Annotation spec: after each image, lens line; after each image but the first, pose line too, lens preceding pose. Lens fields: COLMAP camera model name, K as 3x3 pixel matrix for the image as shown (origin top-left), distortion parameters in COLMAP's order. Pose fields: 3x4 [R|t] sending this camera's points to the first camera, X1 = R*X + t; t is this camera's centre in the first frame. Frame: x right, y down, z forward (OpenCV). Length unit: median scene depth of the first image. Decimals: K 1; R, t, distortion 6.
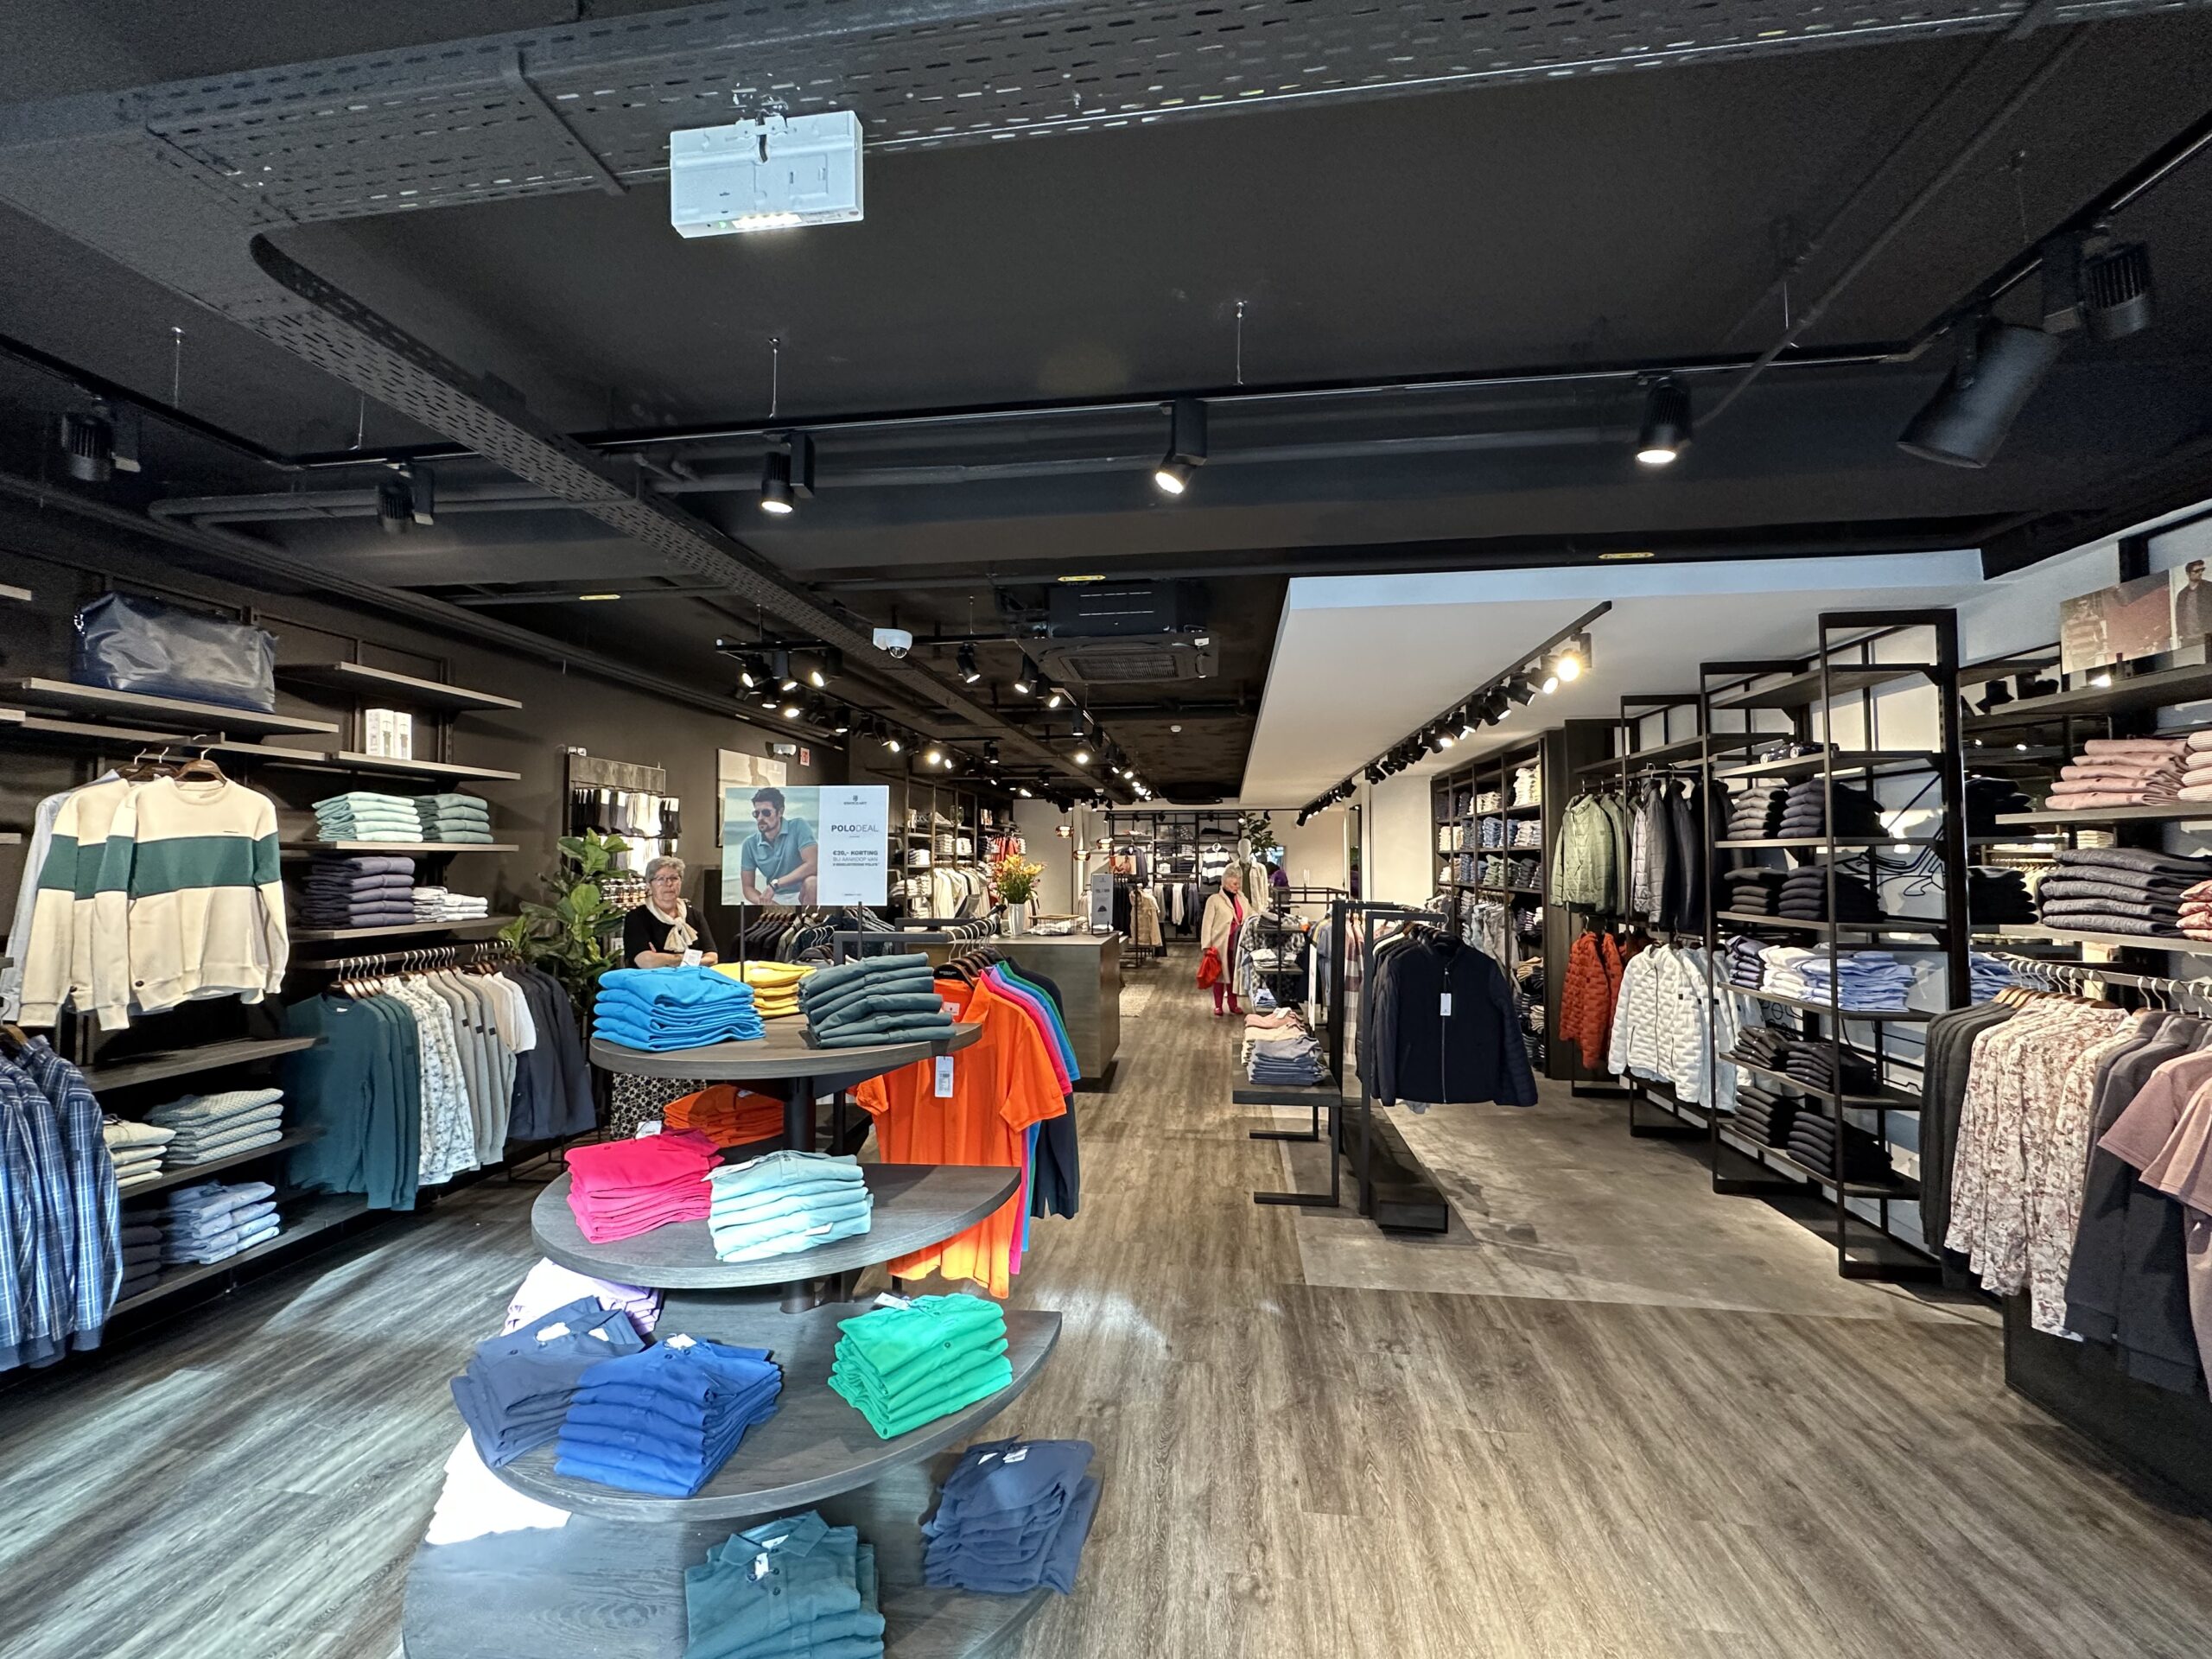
lens RADIAL K [[880.0, 0, 1106.6], [0, 880.0, 829.1], [0, 0, 1]] dist [-0.001863, 0.000156]
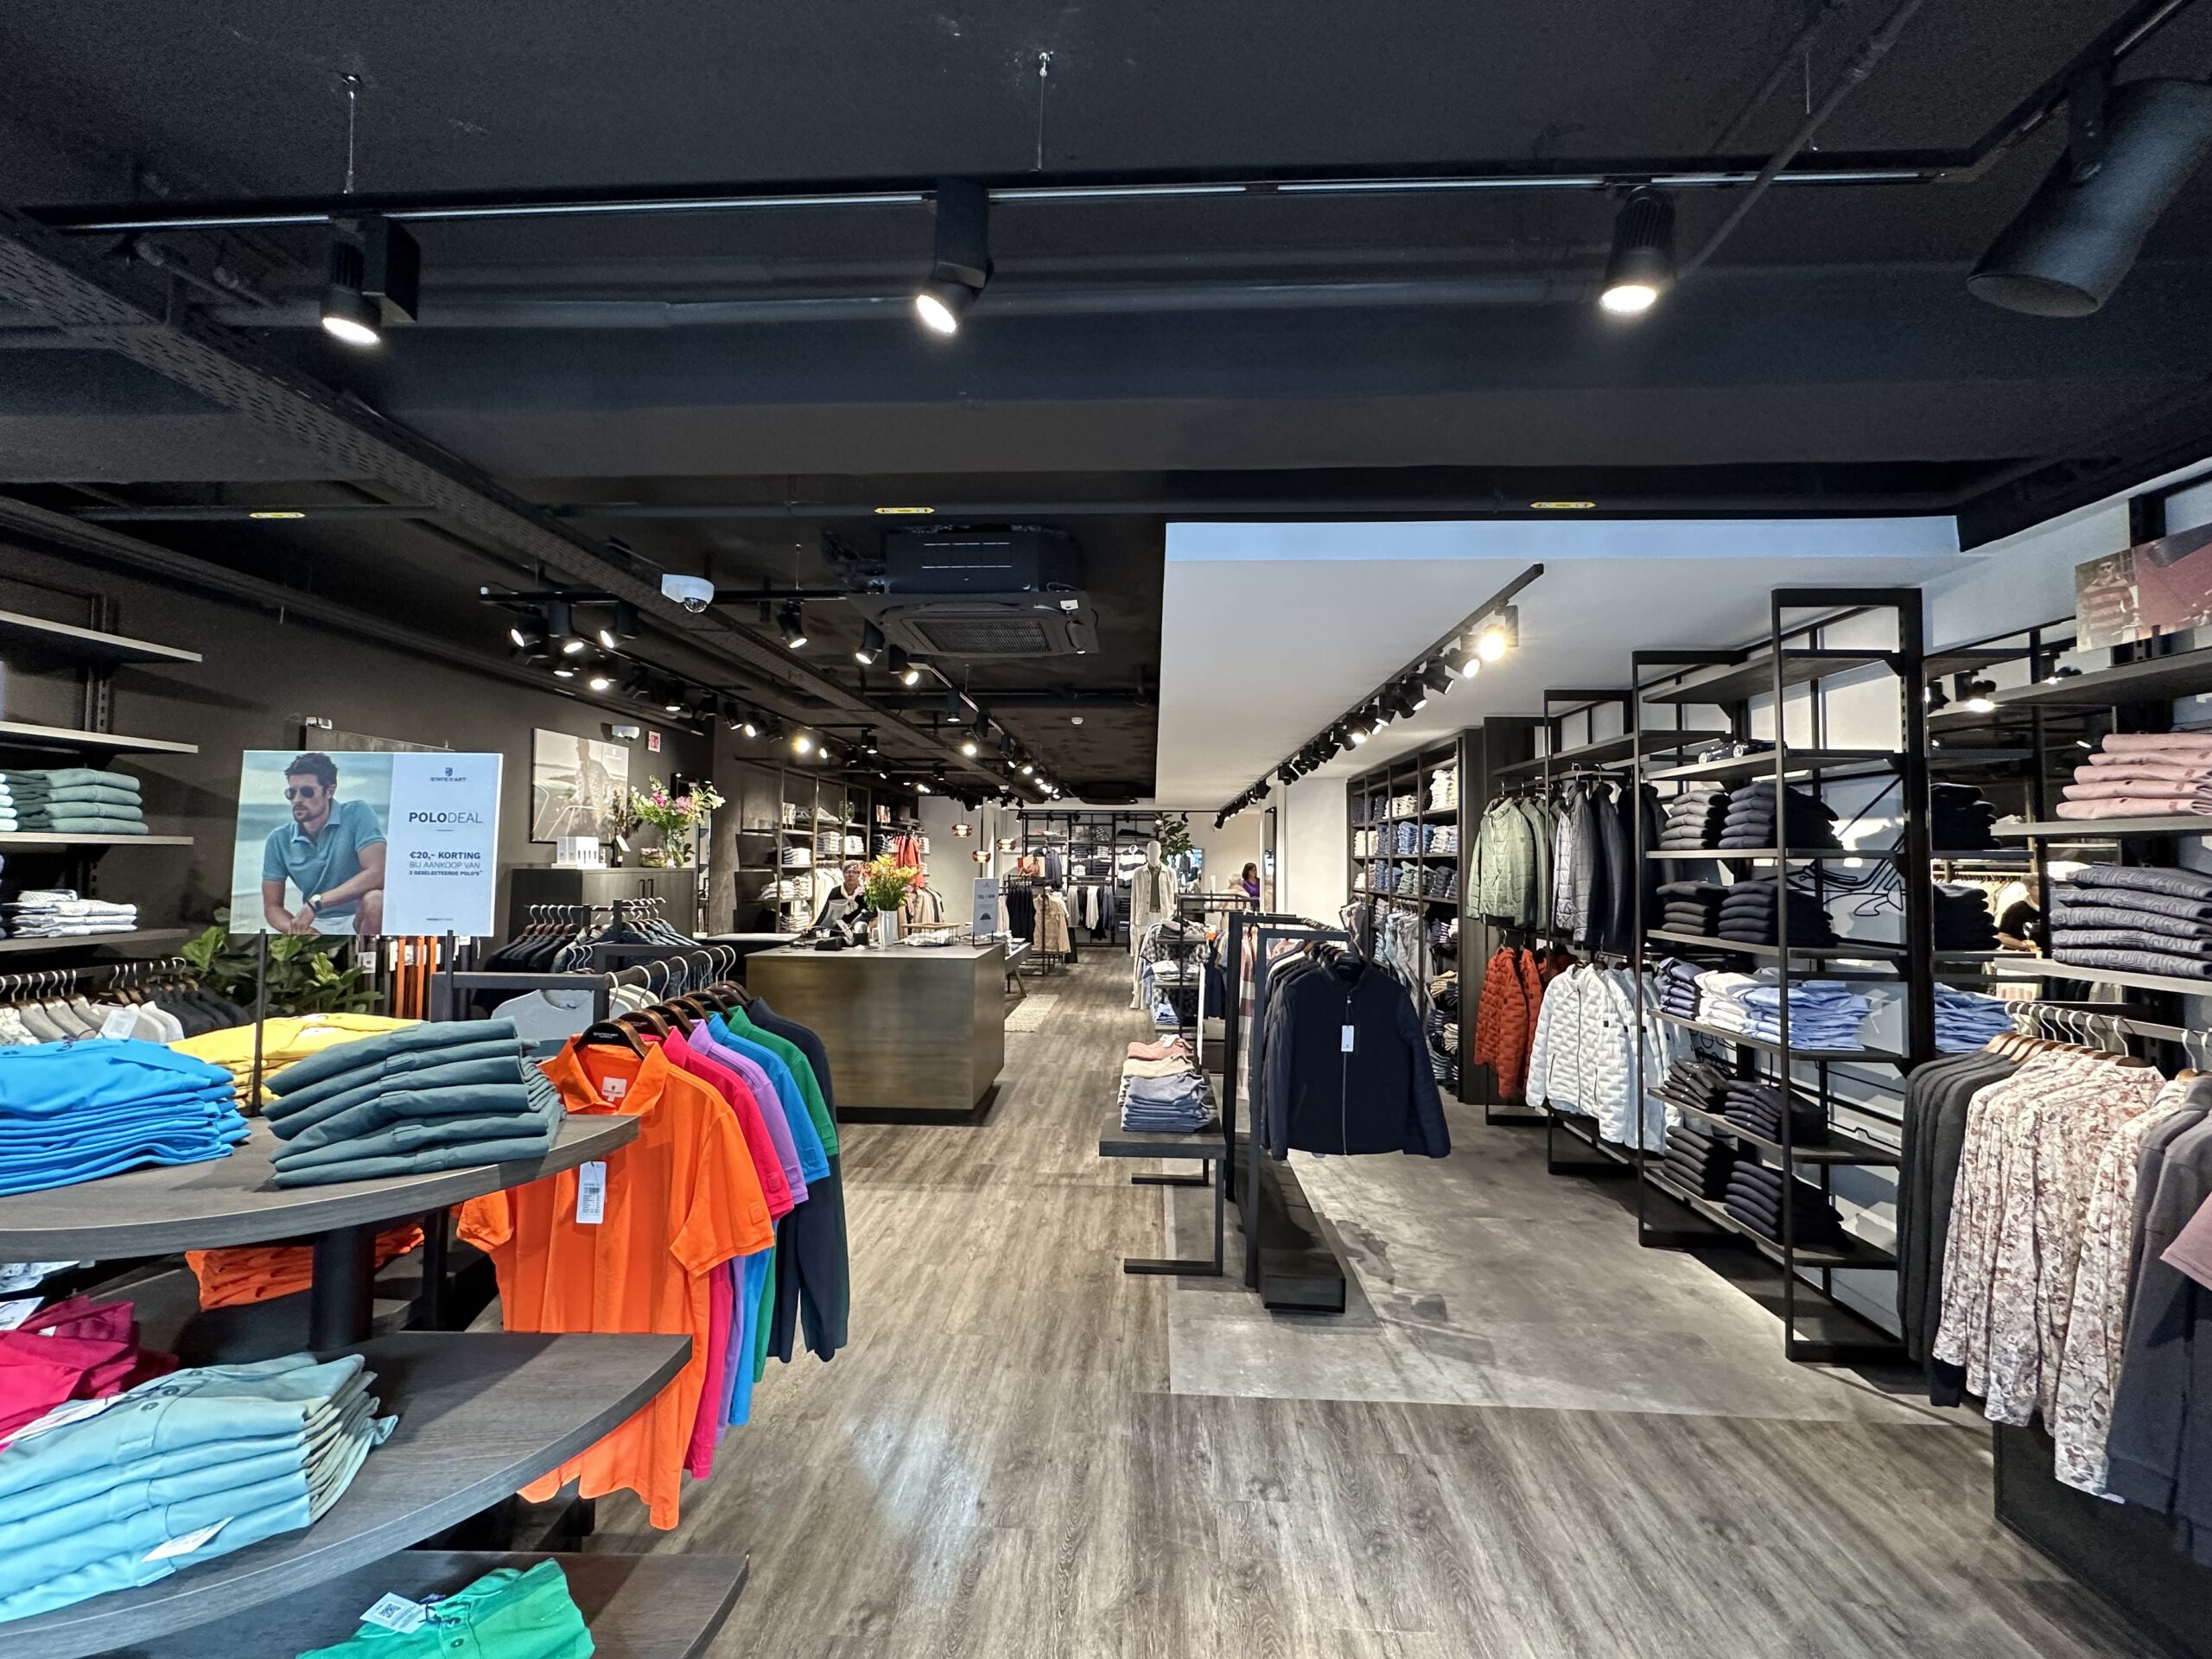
lens RADIAL K [[880.0, 0, 1106.0], [0, 880.0, 829.8], [0, 0, 1]] dist [-0.001863, 0.000156]
pose [[0.996754, 0.014076, 0.079263, 0.093196], [-0.014087, 0.999901, -0.000424, 0.000812], [-0.079261, -0.000694, 0.996854, 0.192632]]
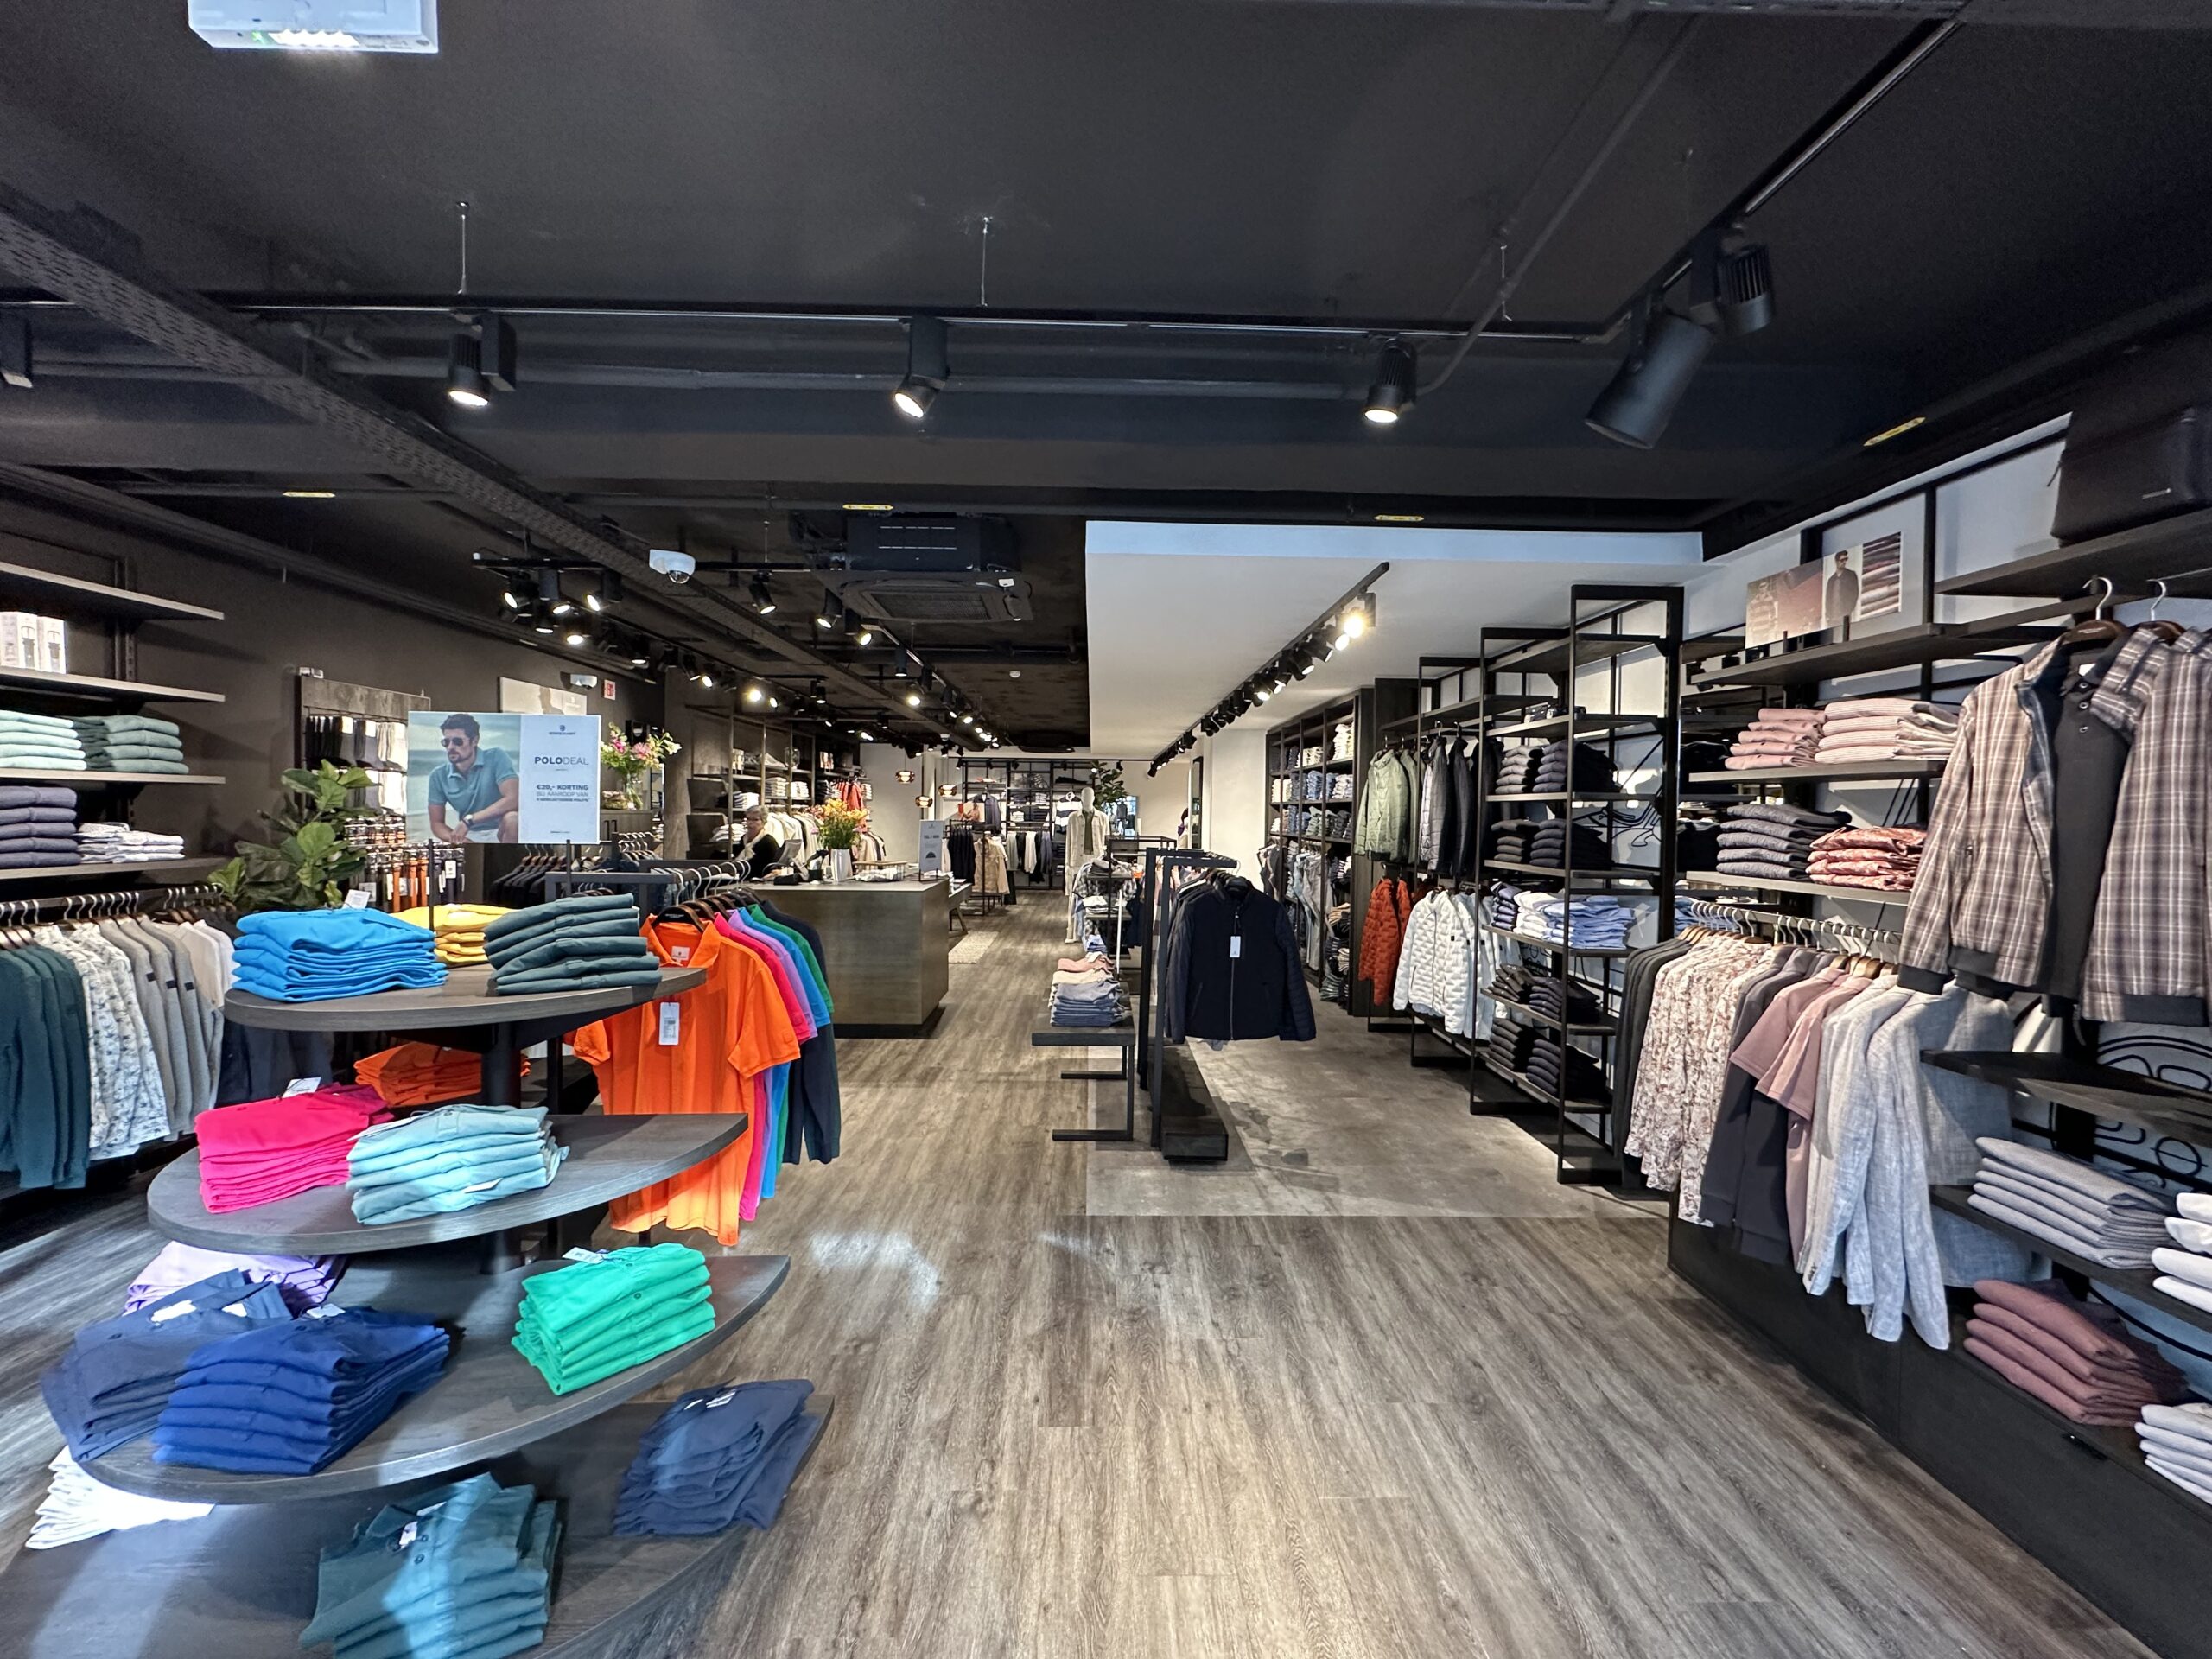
lens RADIAL K [[880.0, 0, 1106.4], [0, 880.0, 829.0], [0, 0, 1]] dist [-0.001863, 0.000156]
pose [[0.988871, 0.010691, 0.148391, 0.088941], [-0.019206, 0.998242, 0.056064, 0.004838], [-0.147531, -0.058290, 0.987338, -0.000908]]
